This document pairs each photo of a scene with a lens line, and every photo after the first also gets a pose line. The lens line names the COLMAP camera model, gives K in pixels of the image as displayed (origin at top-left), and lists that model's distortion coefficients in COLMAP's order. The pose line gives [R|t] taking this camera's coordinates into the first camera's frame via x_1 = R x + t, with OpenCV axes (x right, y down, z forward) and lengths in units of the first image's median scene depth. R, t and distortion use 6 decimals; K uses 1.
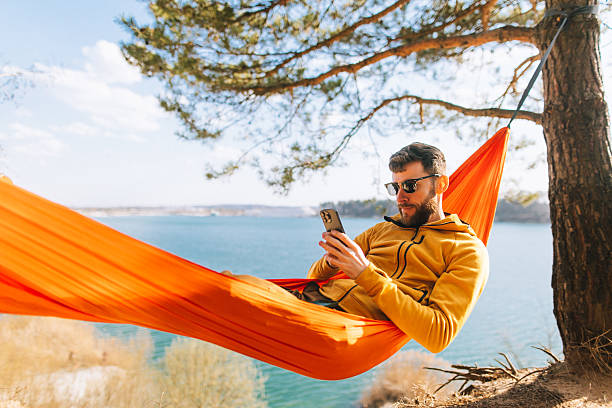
lens RADIAL K [[414.3, 0, 307.6], [0, 414.3, 205.6], [0, 0, 1]] dist [0.001150, -0.014597]
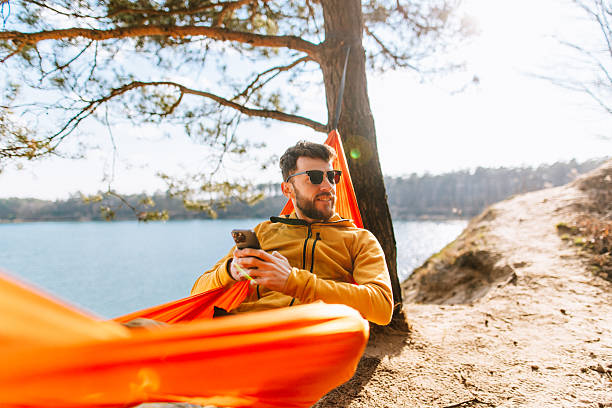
lens RADIAL K [[435.5, 0, 315.5], [0, 435.5, 212.7], [0, 0, 1]] dist [-0.022308, 0.018915]
pose [[0.702225, -0.035015, 0.711094, -0.347284], [0.020827, 0.999373, 0.028643, -0.008546], [-0.711651, -0.005304, 0.702514, 0.196852]]
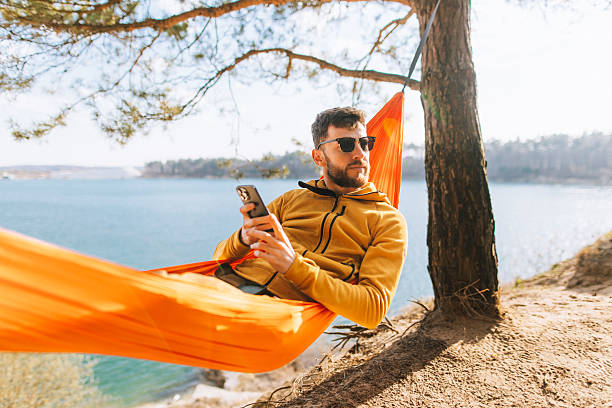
lens RADIAL K [[435.5, 0, 308.0], [0, 435.5, 216.0], [0, 0, 1]] dist [-0.022308, 0.018915]
pose [[0.927384, -0.054988, 0.370047, -0.120210], [0.011147, 0.992761, 0.119586, -0.019081], [-0.373944, -0.106777, 0.921284, 0.079707]]
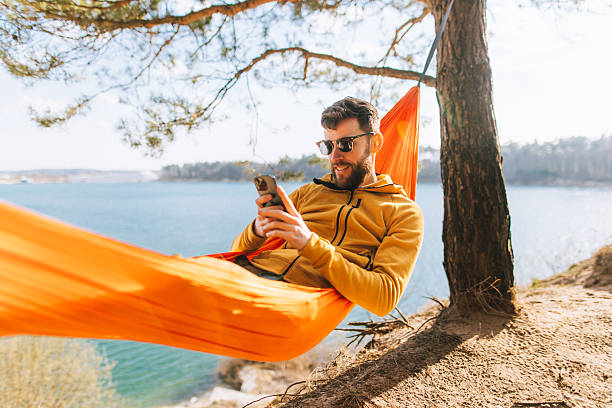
lens RADIAL K [[435.5, 0, 320.5], [0, 435.5, 219.2], [0, 0, 1]] dist [-0.022308, 0.018915]
pose [[0.930831, -0.055746, 0.361173, -0.118658], [0.013005, 0.992724, 0.119708, -0.000363], [-0.365218, -0.106731, 0.924783, 0.074412]]
